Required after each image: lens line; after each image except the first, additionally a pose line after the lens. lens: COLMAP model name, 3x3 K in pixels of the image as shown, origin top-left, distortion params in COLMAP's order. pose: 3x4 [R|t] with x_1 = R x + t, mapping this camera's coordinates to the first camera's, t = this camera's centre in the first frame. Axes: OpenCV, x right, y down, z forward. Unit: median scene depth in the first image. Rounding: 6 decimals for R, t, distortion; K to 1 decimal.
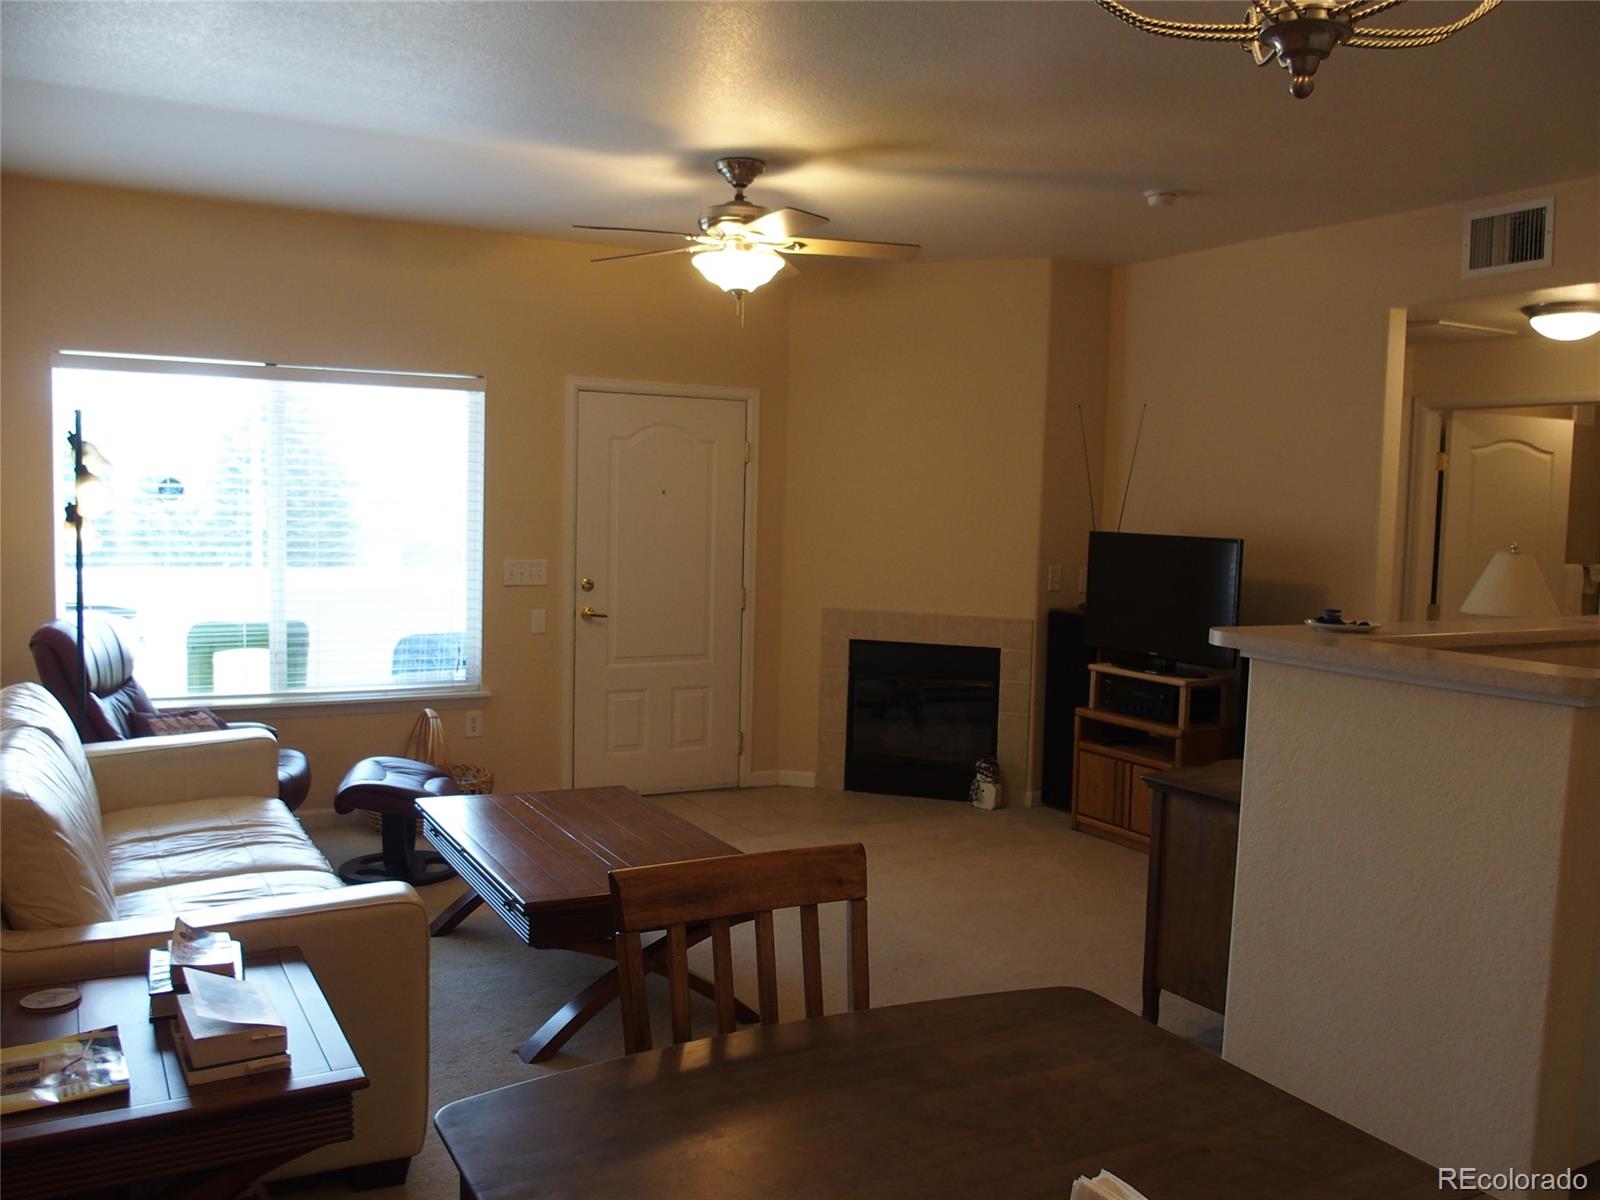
lens RADIAL K [[1325.5, 0, 800.0], [0, 1325.5, 600.0], [0, 0, 1]] dist [-0.065808, 0.023110]
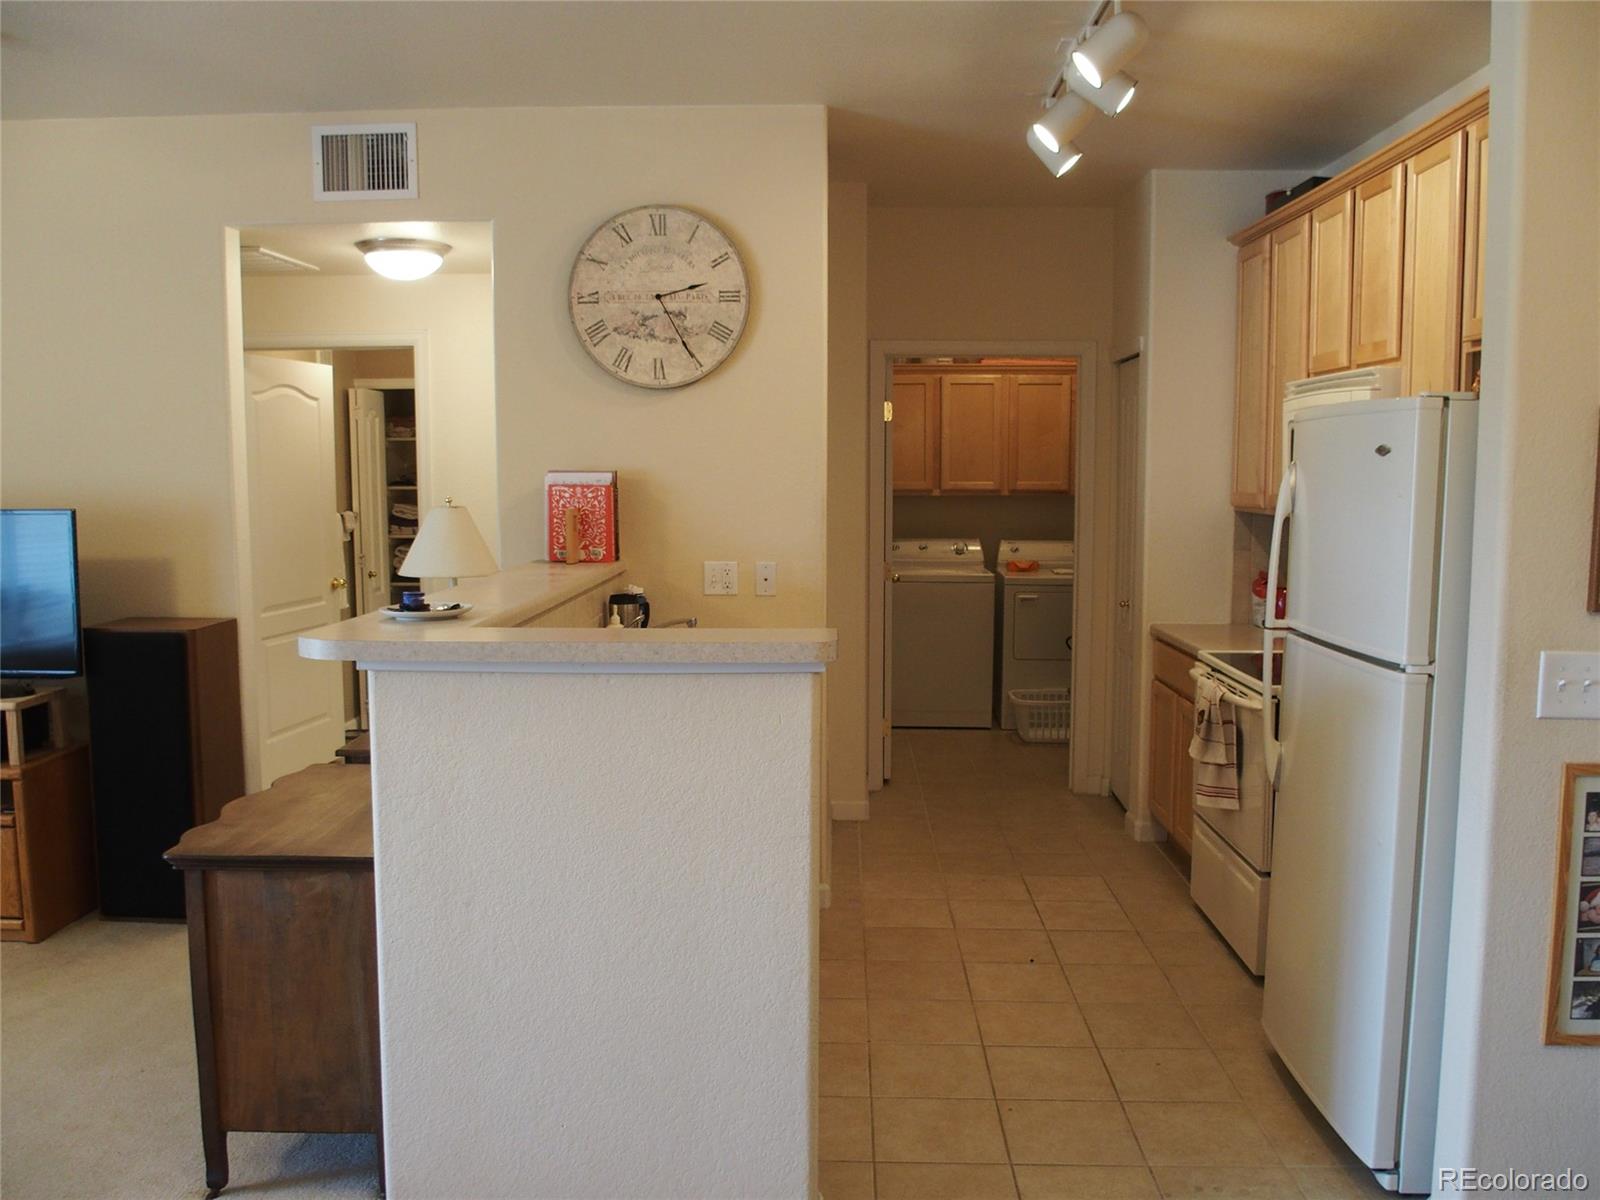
lens RADIAL K [[1330.1, 0, 765.9], [0, 1330.1, 601.3], [0, 0, 1]] dist [-0.064099, 0.001855]
pose [[0.526416, -0.114710, 0.842454, -0.115416], [0.080864, 0.993120, 0.084696, -0.027660], [-0.846373, 0.023539, 0.532070, 0.276337]]
